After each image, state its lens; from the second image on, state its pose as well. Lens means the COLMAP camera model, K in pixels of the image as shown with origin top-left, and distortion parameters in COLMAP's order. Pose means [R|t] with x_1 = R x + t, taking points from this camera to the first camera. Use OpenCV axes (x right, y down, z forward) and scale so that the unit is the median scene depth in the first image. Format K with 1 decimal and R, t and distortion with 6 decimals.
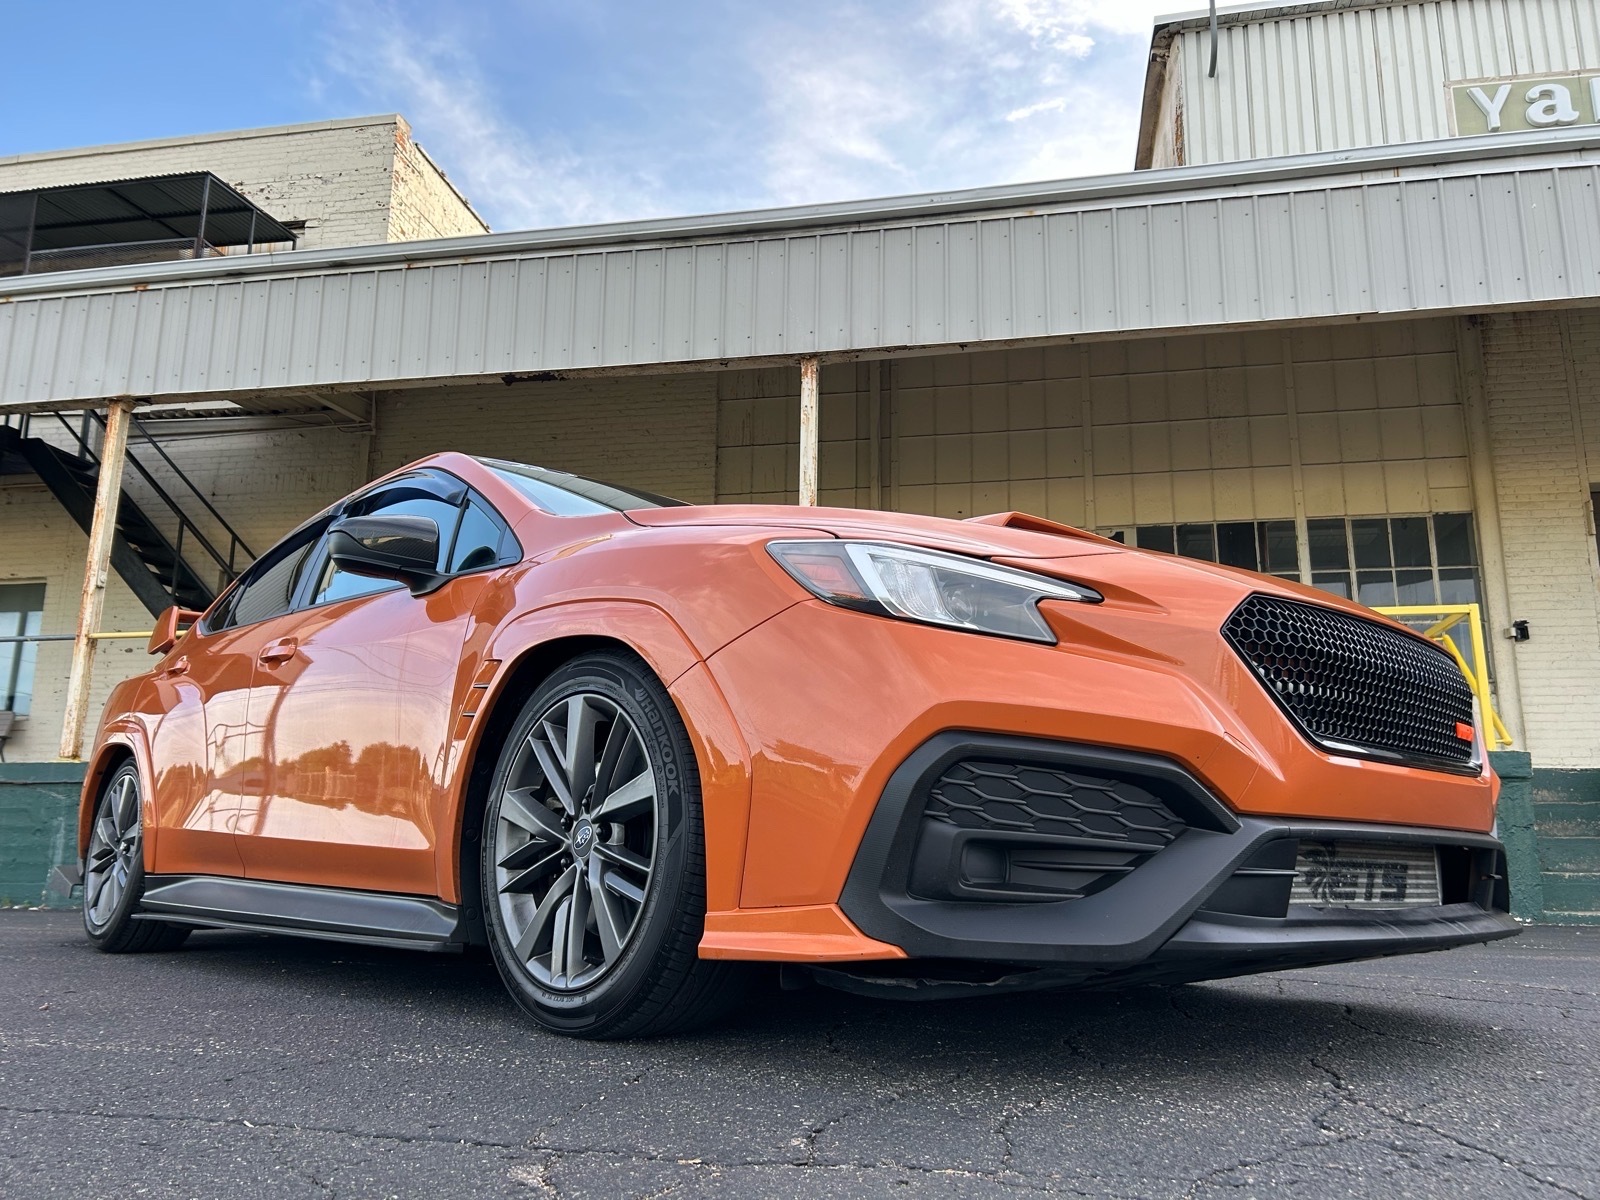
lens RADIAL K [[1214.4, 0, 813.6], [0, 1214.4, 609.9], [0, 0, 1]] dist [0.063867, -0.075639]
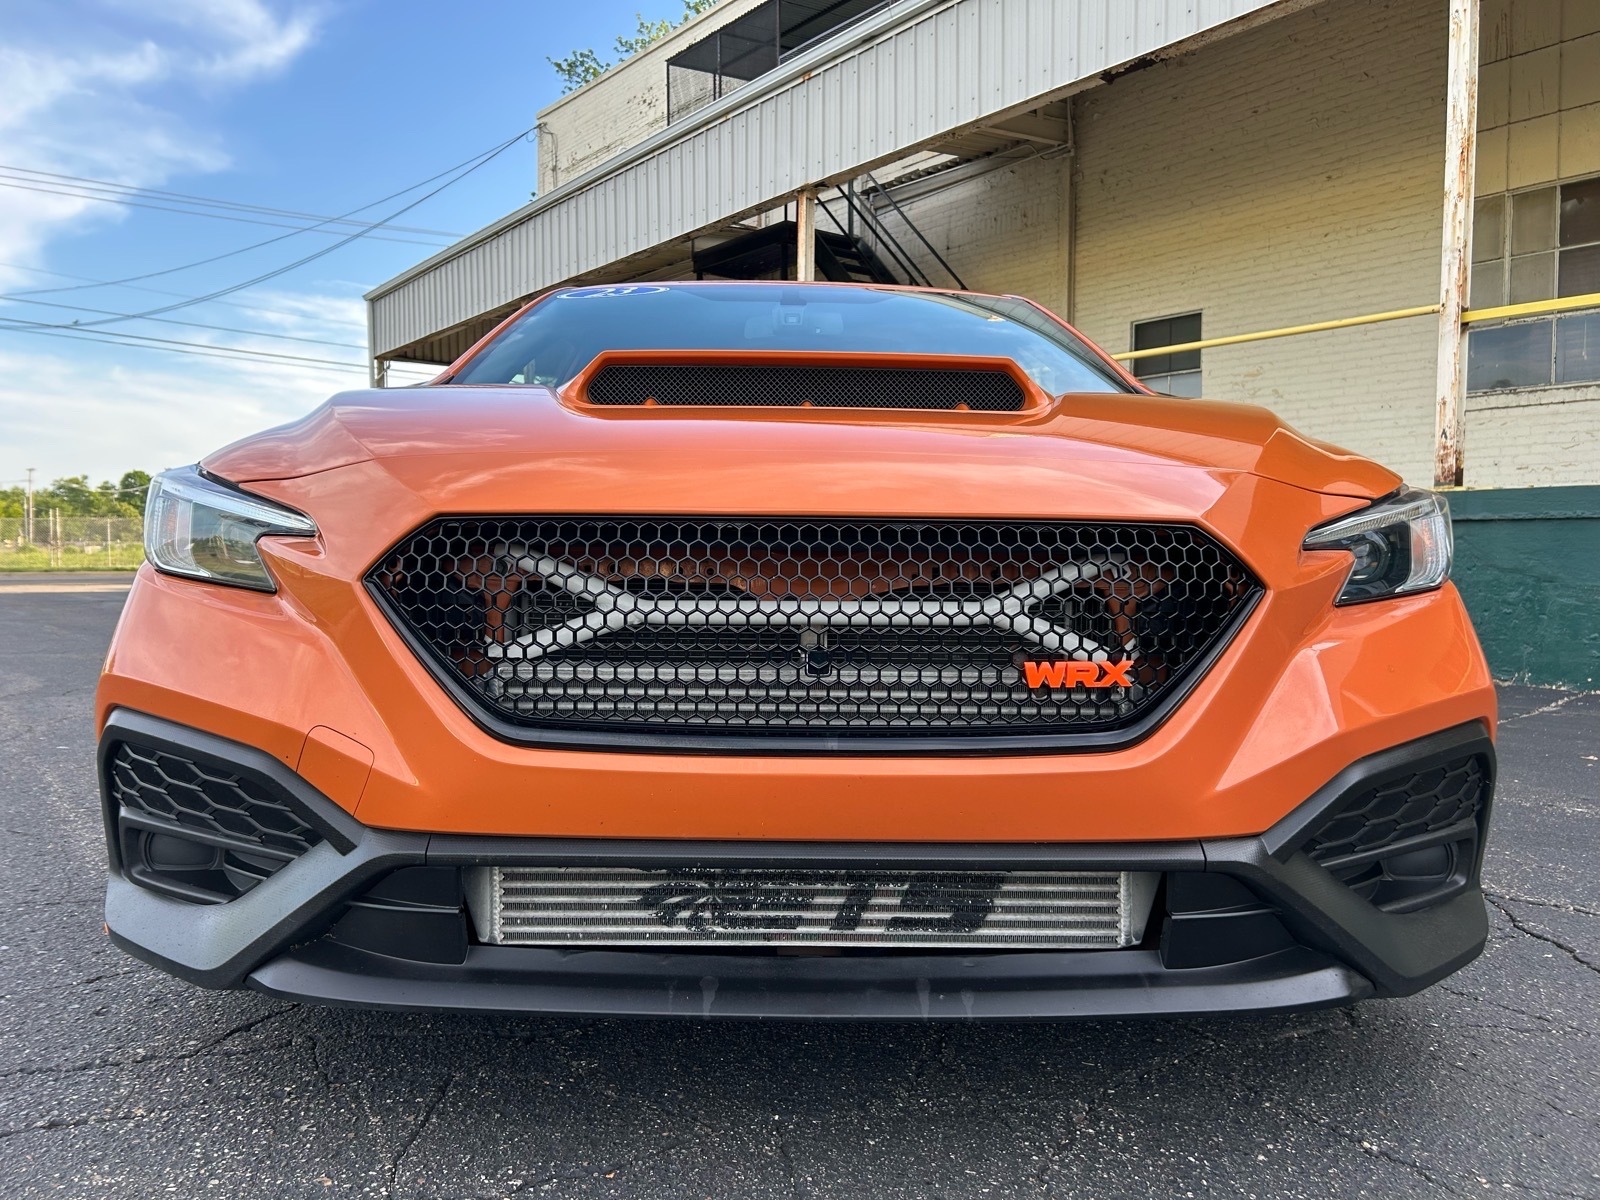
lens RADIAL K [[1214.4, 0, 801.2], [0, 1214.4, 595.6], [0, 0, 1]] dist [0.063867, -0.075639]
pose [[0.739483, 0.019585, -0.672891, 0.202678], [0.138362, 0.973813, 0.180398, -0.013615], [0.658803, -0.226503, 0.717409, 0.129724]]
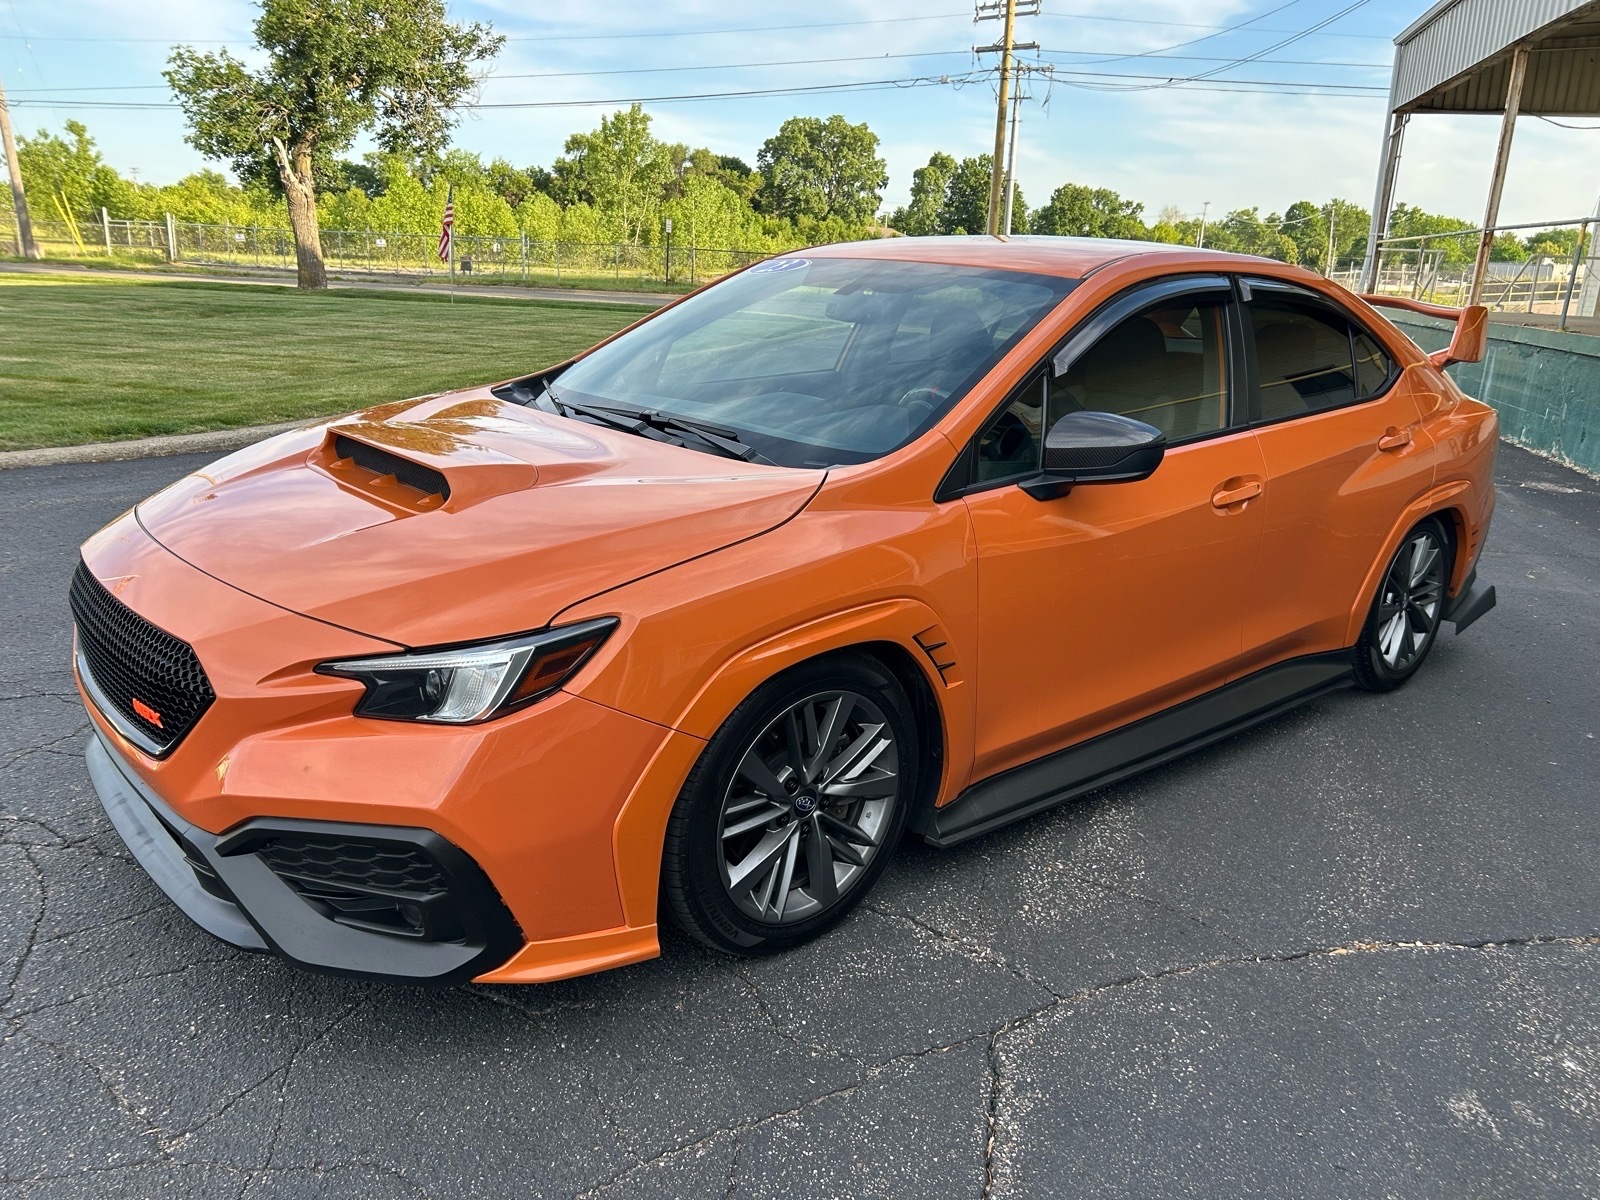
lens RADIAL K [[1214.4, 0, 785.7], [0, 1214.4, 599.6], [0, 0, 1]] dist [0.063867, -0.075639]
pose [[-0.054753, 0.260883, -0.963817, 0.354909], [0.160909, 0.954954, 0.249343, -0.037484], [0.985449, -0.141434, -0.094265, 0.393801]]
